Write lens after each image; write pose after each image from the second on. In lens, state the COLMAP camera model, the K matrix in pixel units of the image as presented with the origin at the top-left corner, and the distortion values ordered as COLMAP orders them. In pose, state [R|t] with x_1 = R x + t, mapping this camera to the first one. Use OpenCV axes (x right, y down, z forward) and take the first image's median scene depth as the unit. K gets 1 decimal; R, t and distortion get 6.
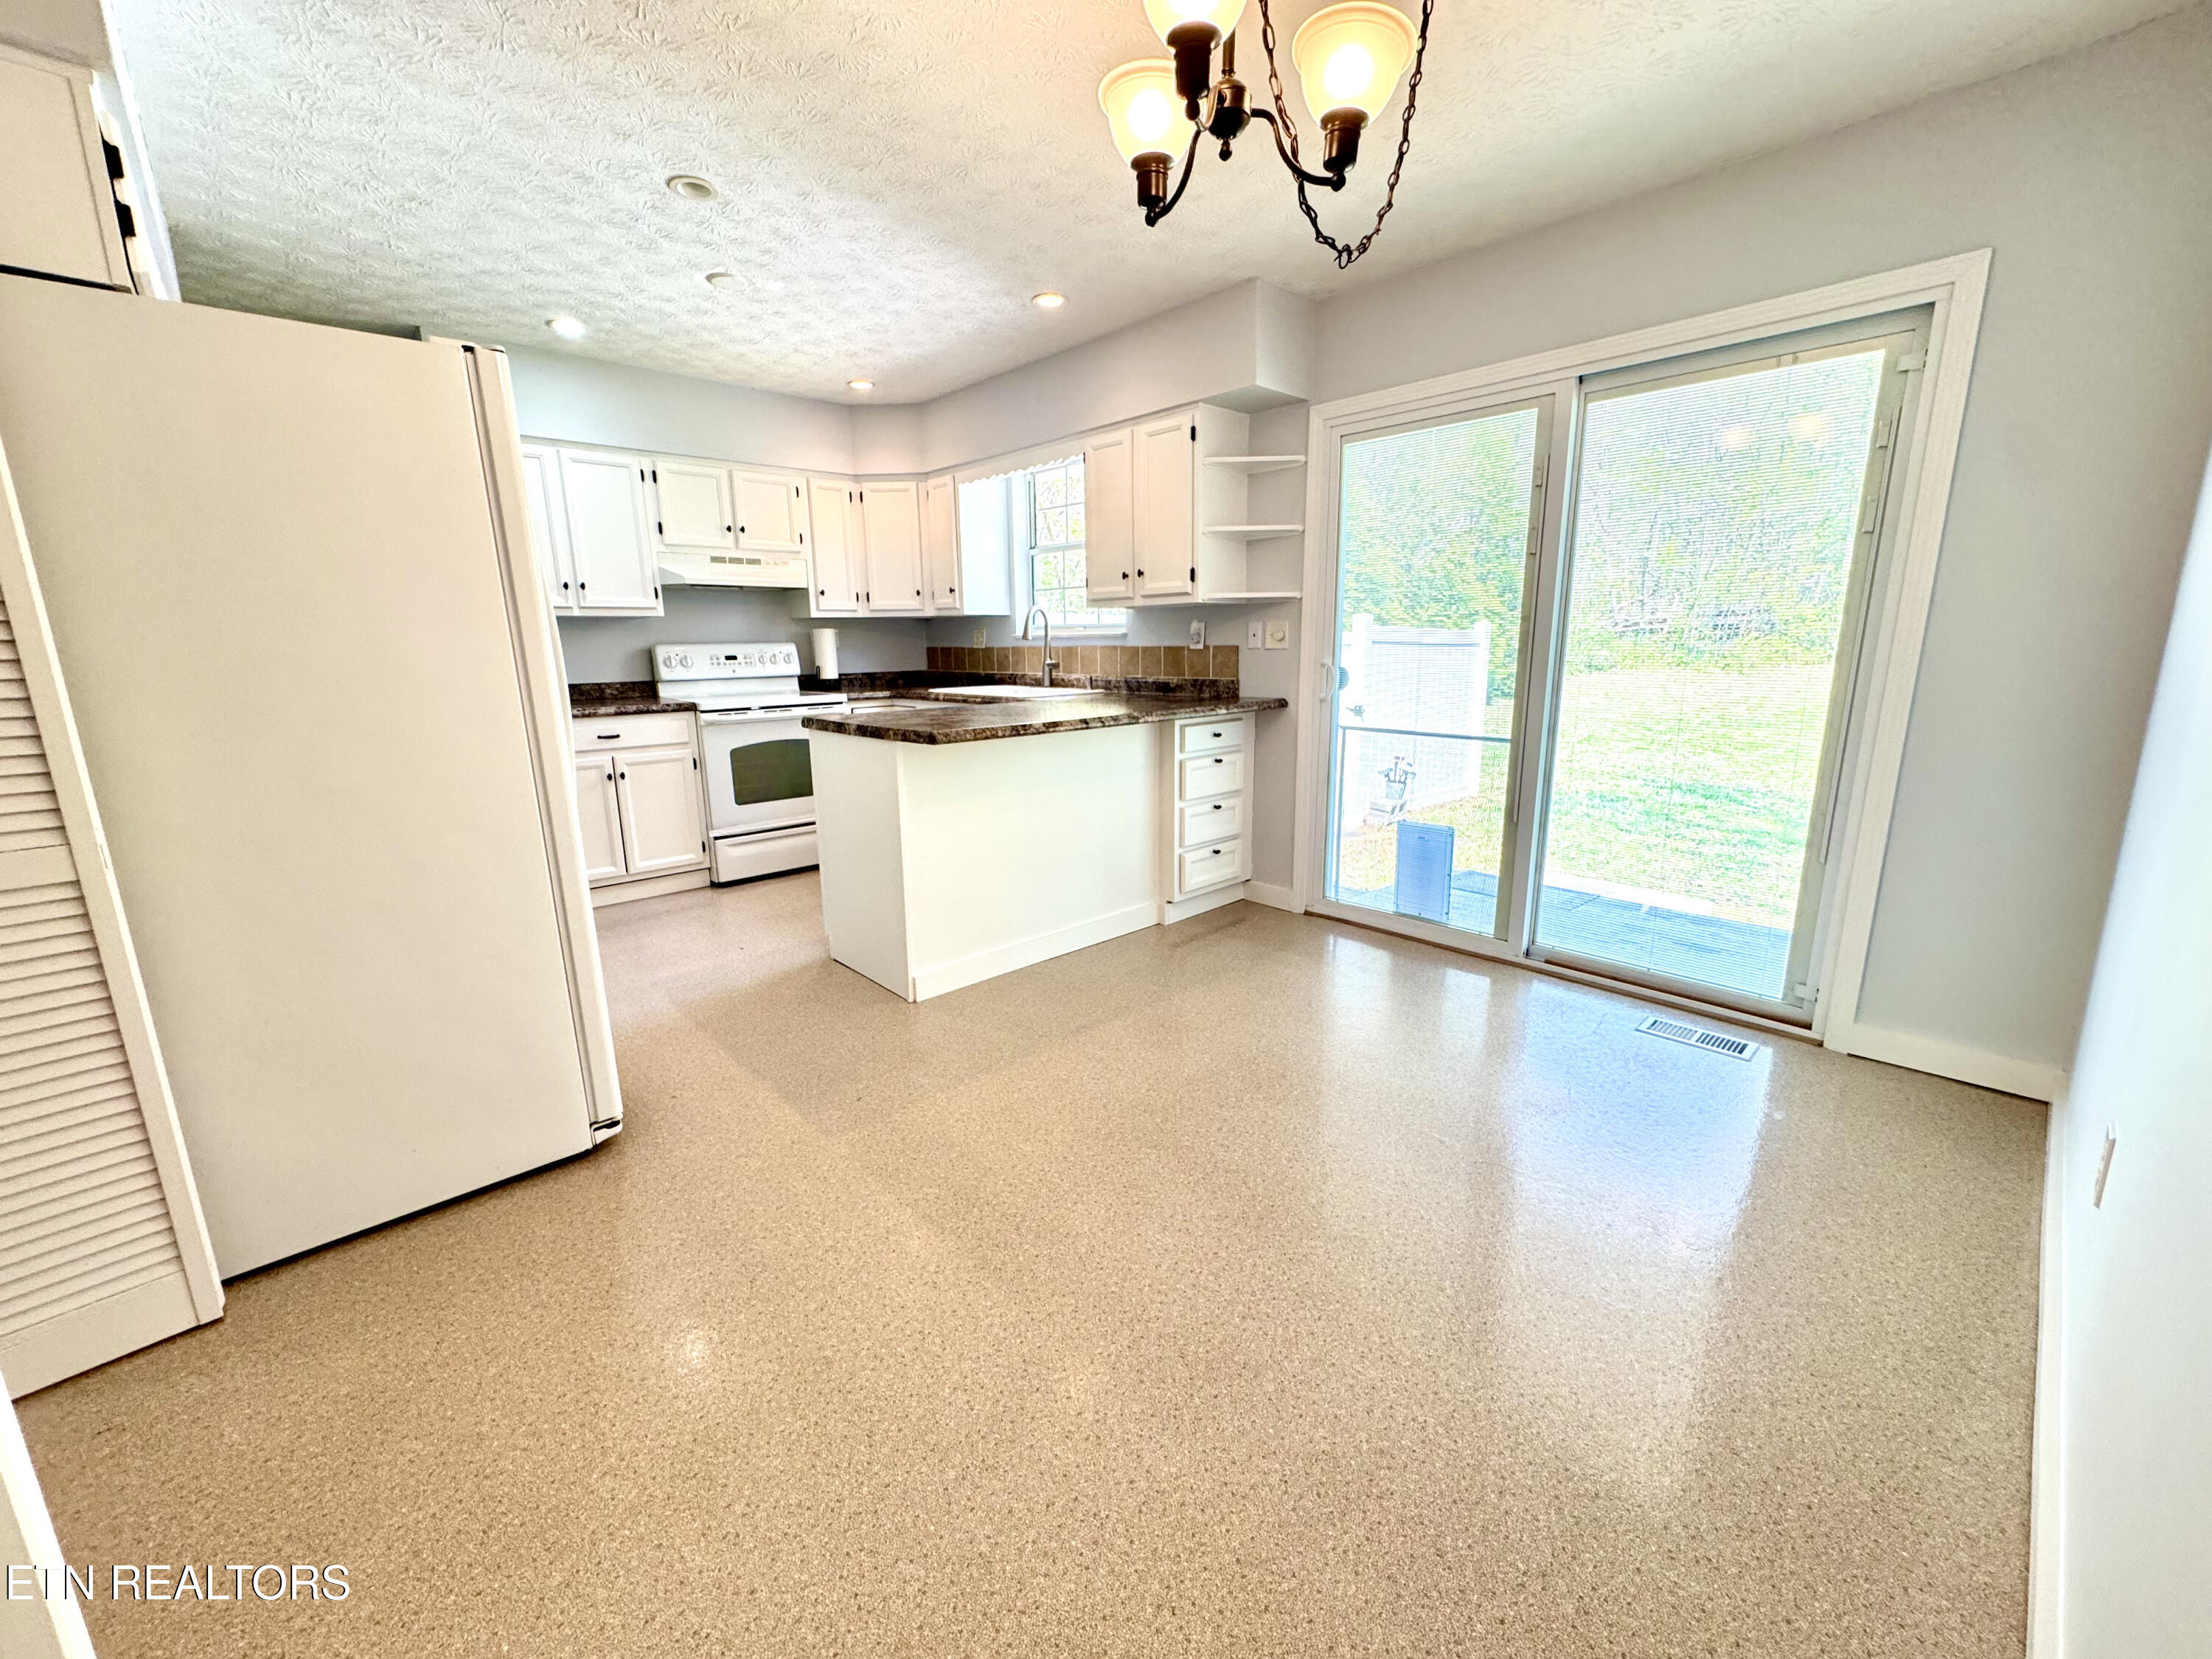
lens RADIAL K [[880.3, 0, 1094.9], [0, 880.3, 829.4], [0, 0, 1]] dist [0.000779, 0.000521]
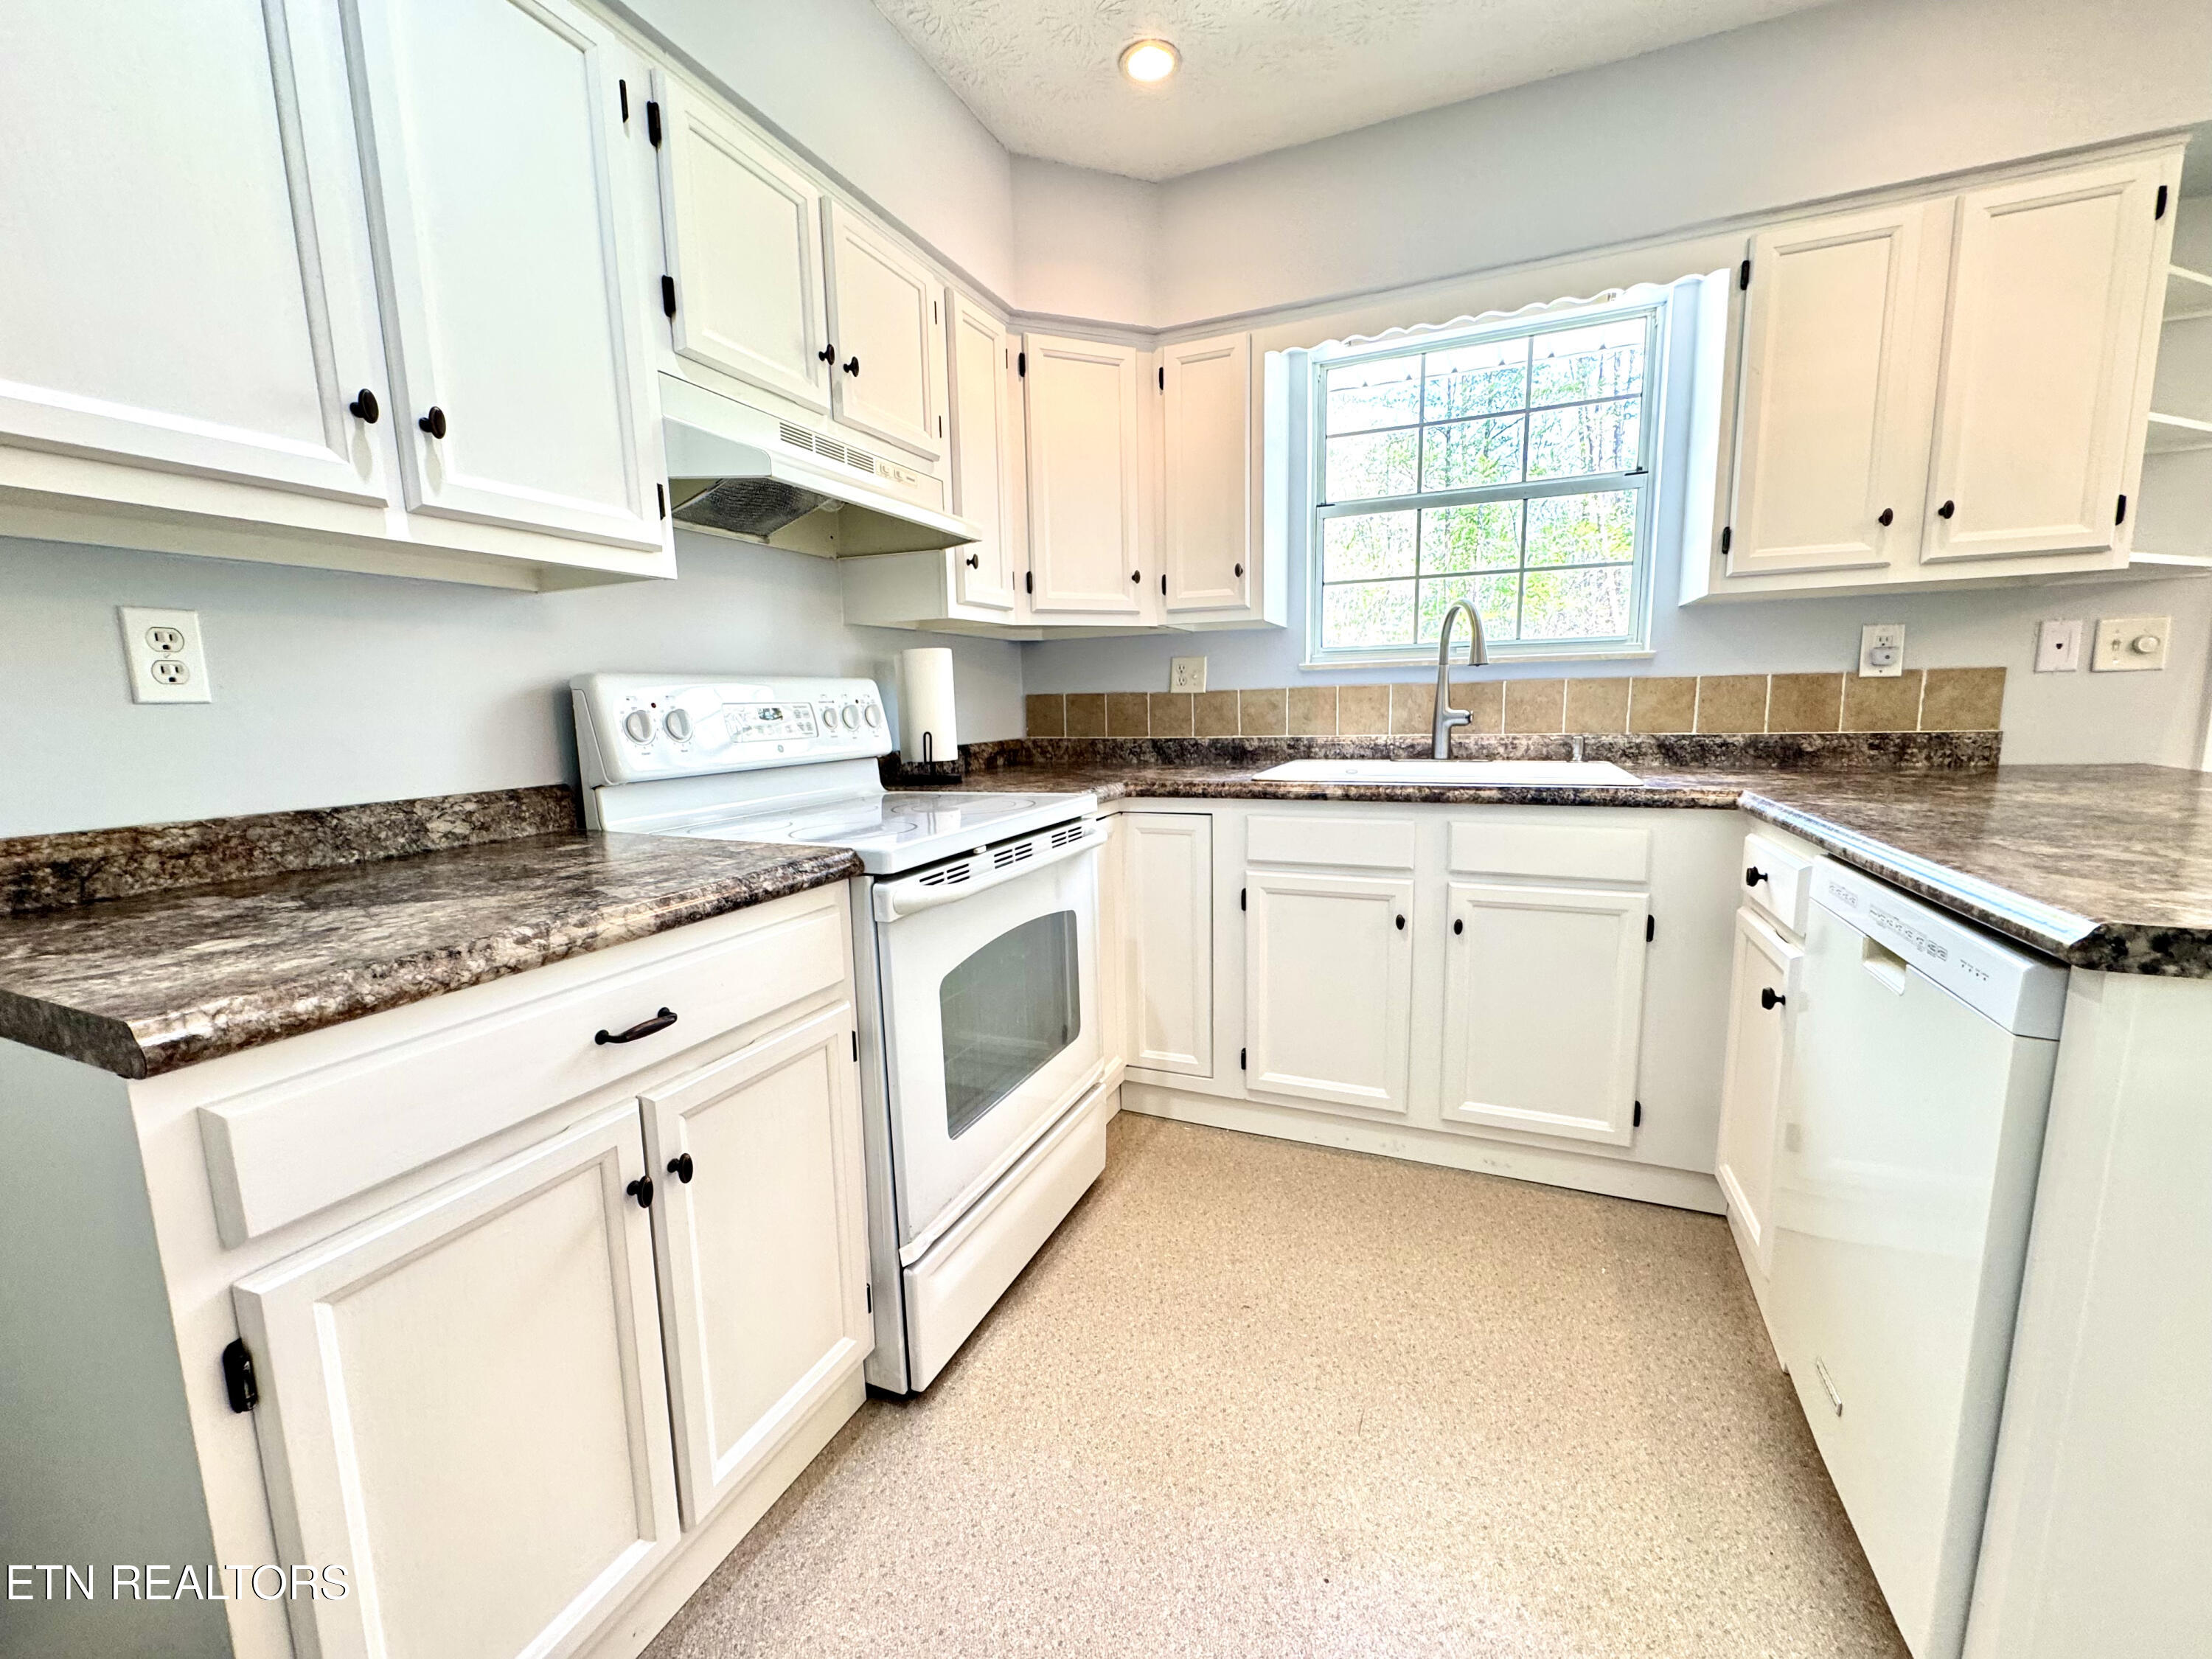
lens RADIAL K [[885.5, 0, 1100.6], [0, 885.5, 830.6], [0, 0, 1]] dist [-0.003234, 0.000839]
pose [[0.914292, -0.066979, 0.399479, -0.484259], [0.097344, 0.993663, -0.056190, -0.121310], [-0.393184, 0.090261, 0.915019, 0.662819]]
